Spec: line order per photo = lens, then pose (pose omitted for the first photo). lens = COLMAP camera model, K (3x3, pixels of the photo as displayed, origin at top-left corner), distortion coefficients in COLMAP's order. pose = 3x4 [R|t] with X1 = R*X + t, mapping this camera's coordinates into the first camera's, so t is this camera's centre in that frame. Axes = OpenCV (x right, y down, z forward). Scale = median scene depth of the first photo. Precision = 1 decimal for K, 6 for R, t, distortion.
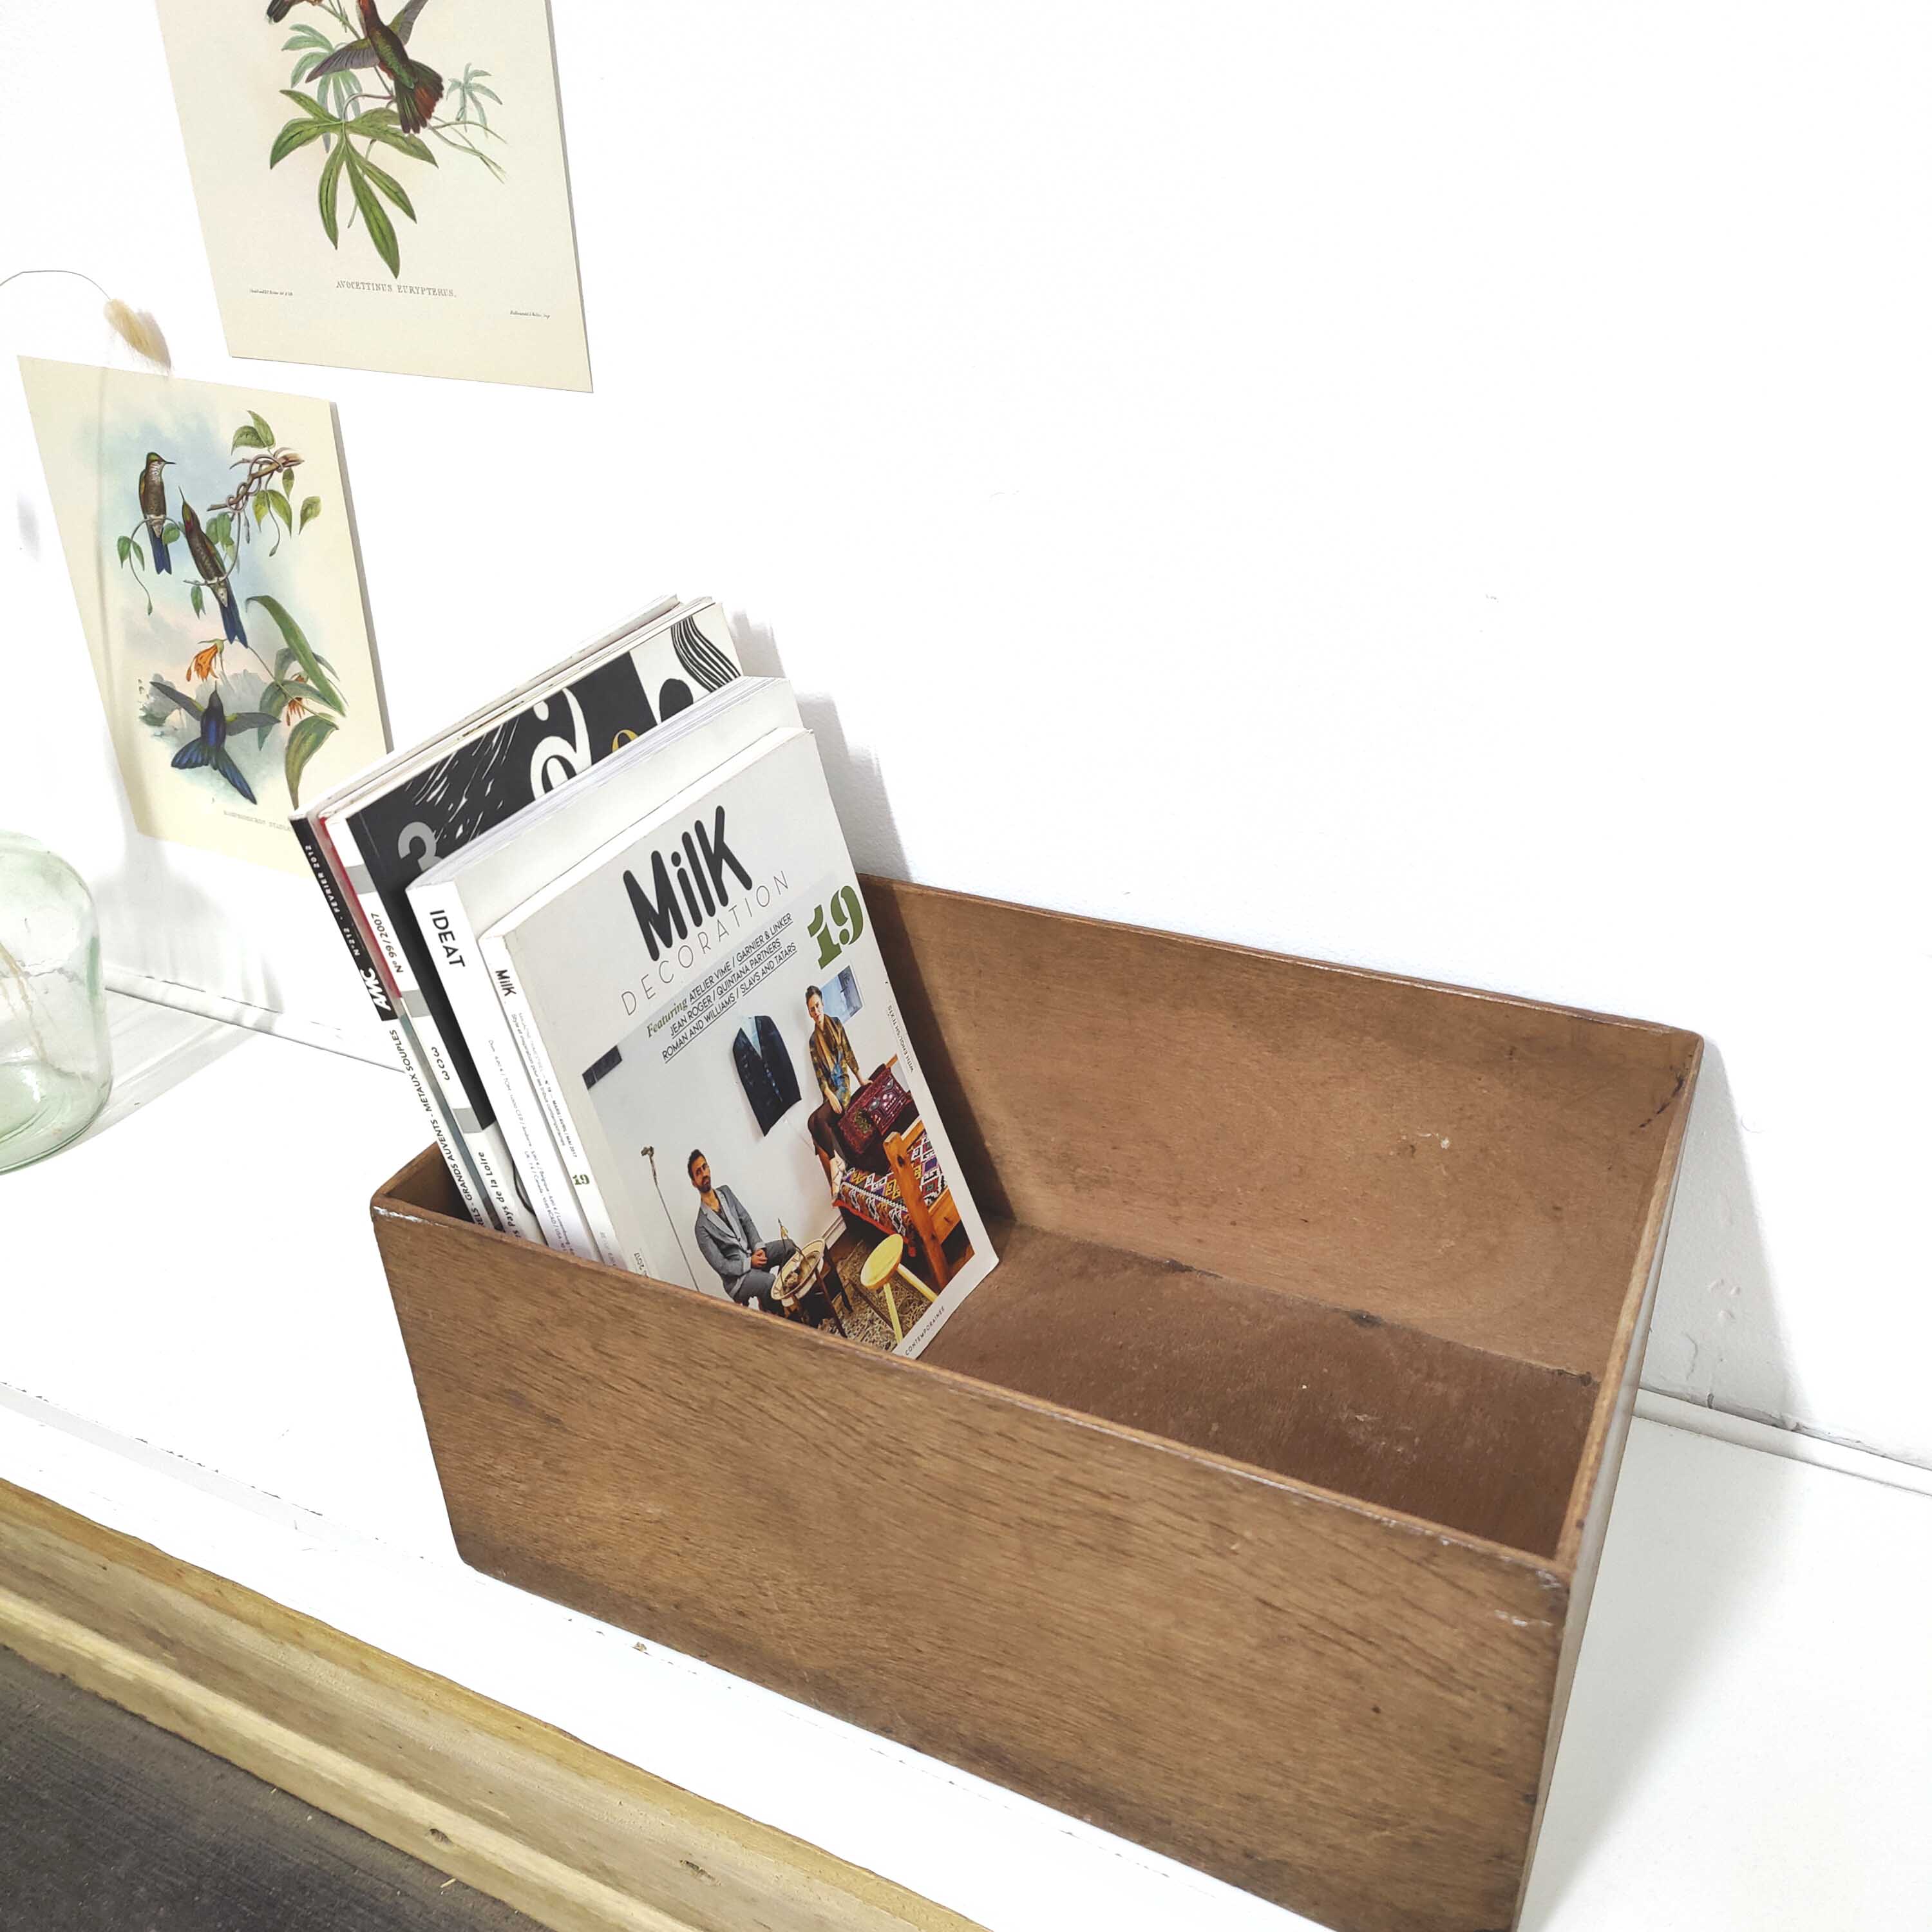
lens RADIAL K [[1996.4, 0, 966.0], [0, 1996.4, 966.0], [0, 0, 1]] dist [0.074862, 0.005341]
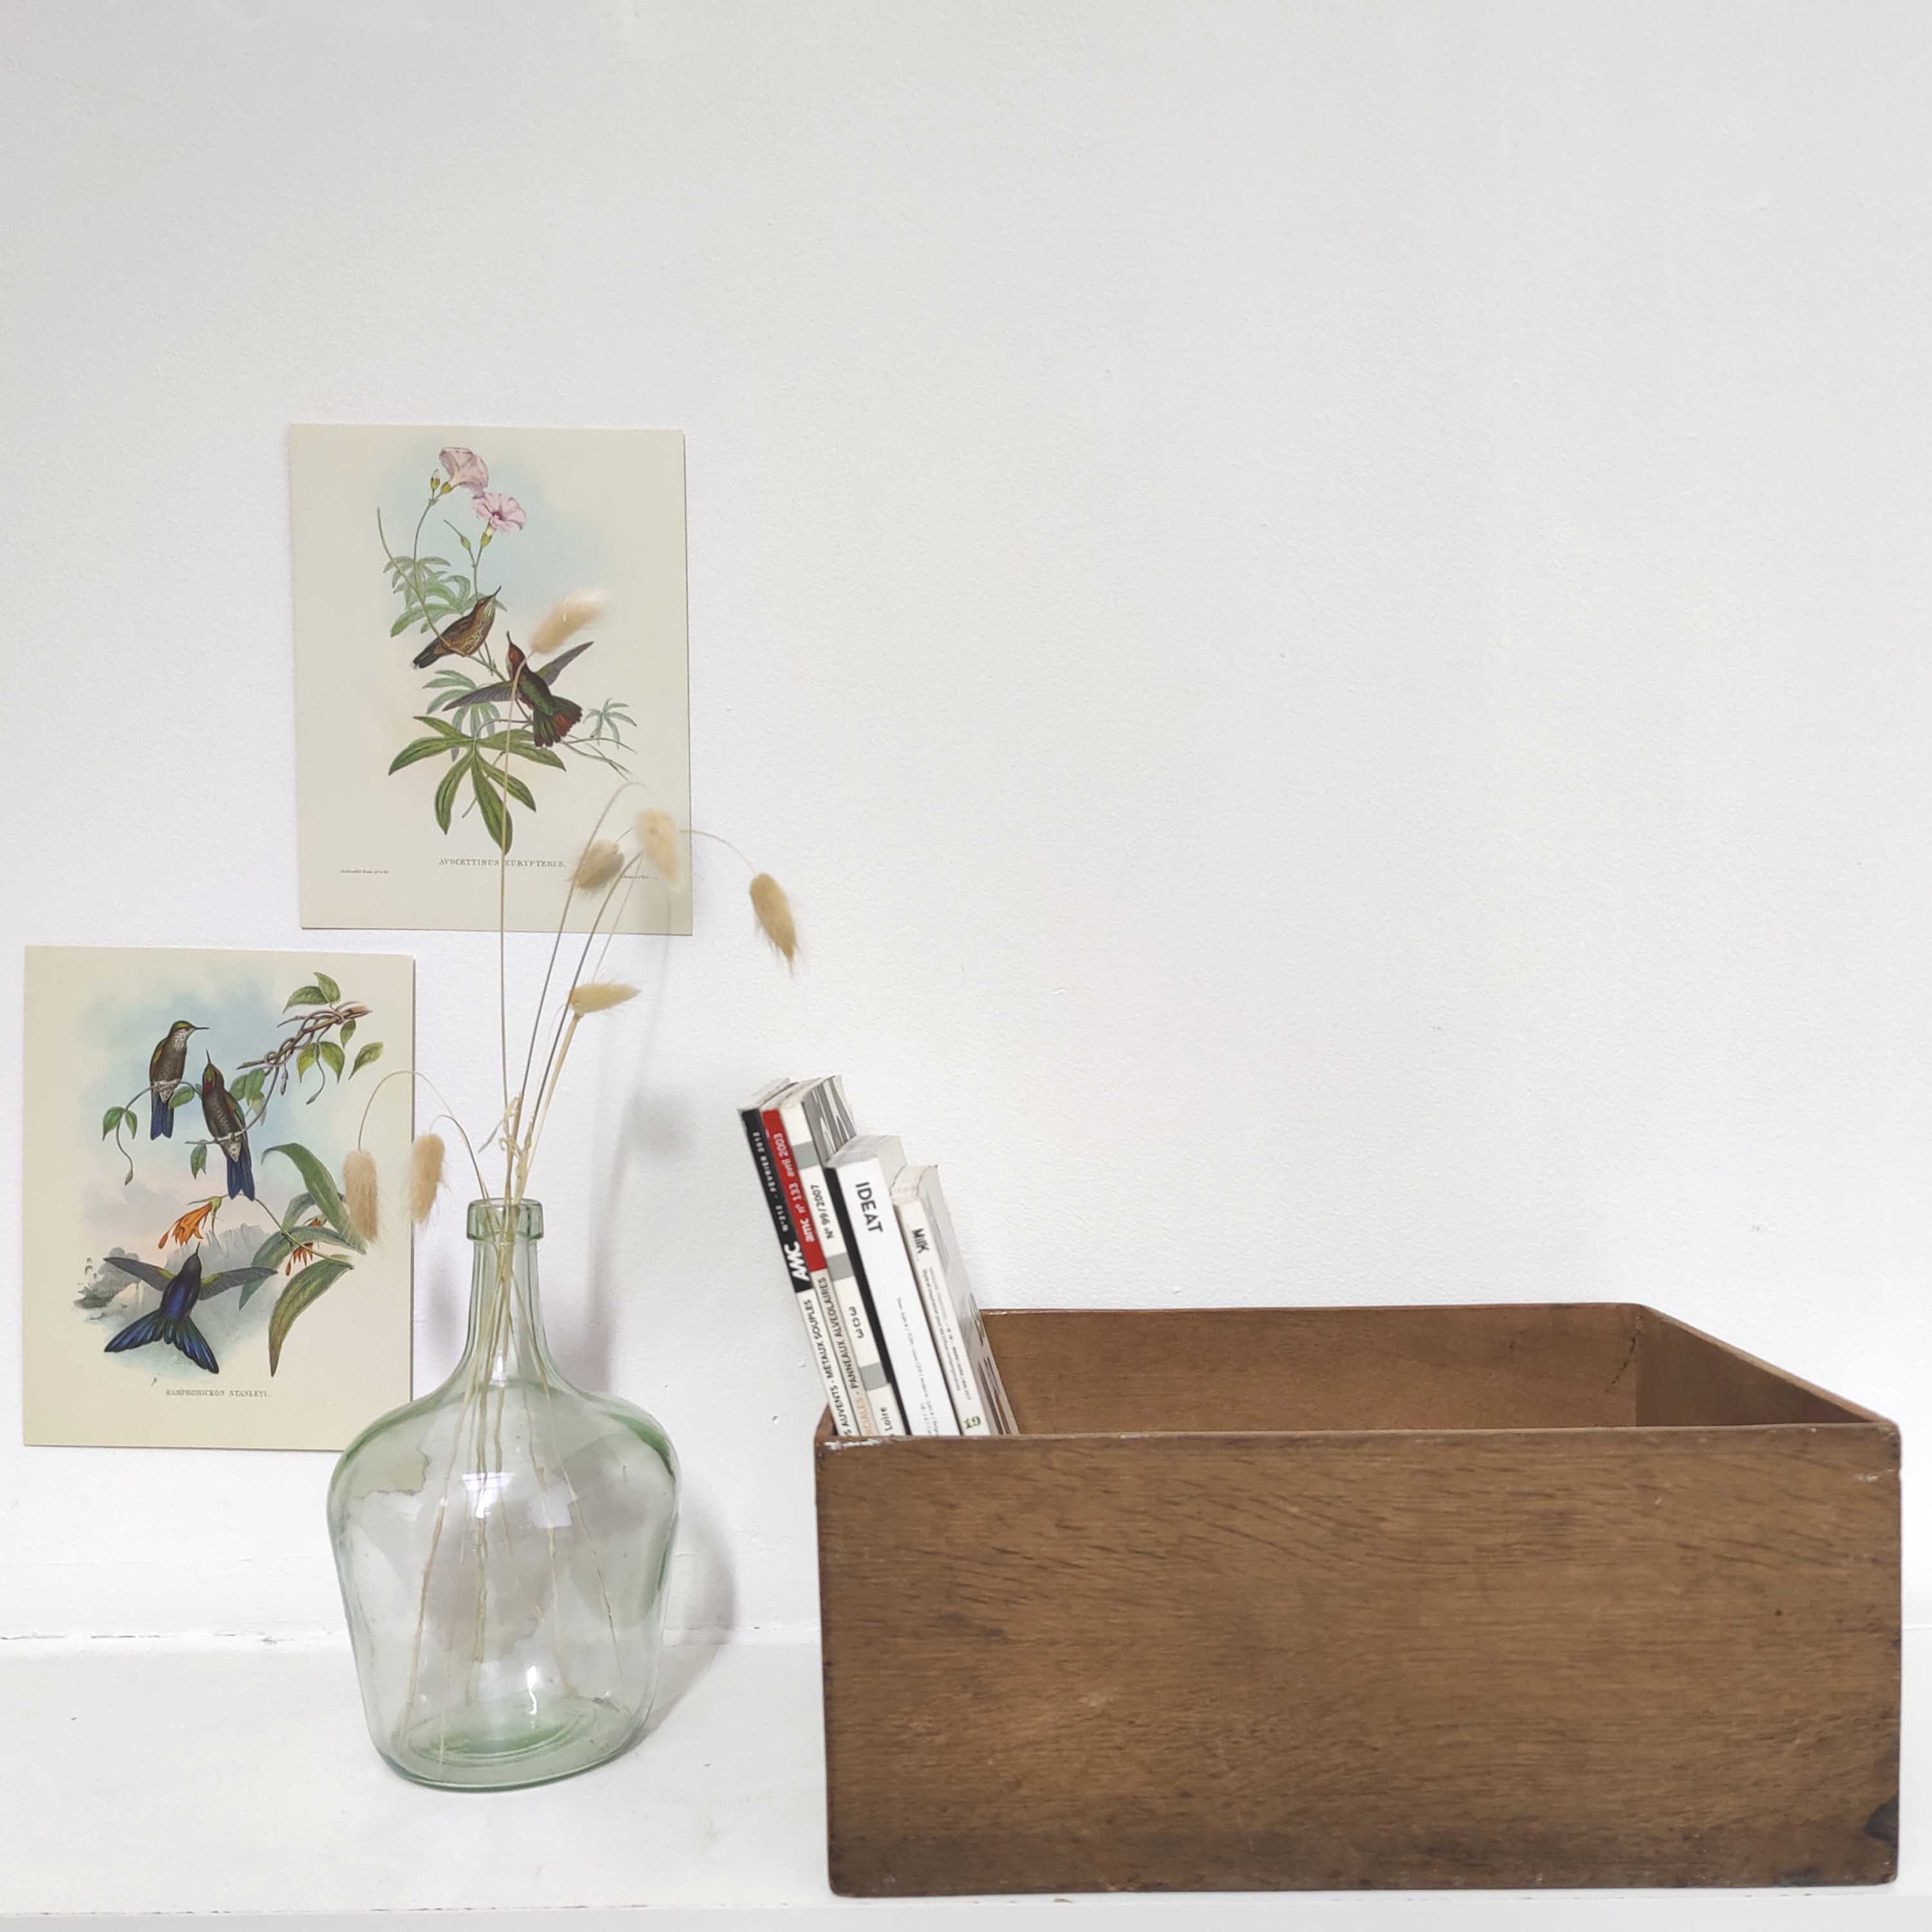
lens RADIAL K [[2308.4, 0, 919.4], [0, 2308.4, 970.6], [0, 0, 1]] dist [0.088504, 0.035976]
pose [[0.880889, 0.055481, 0.470060, -0.734917], [0.196352, 0.860789, -0.469562, 0.429767], [-0.430674, 0.505929, 0.747366, -0.101322]]
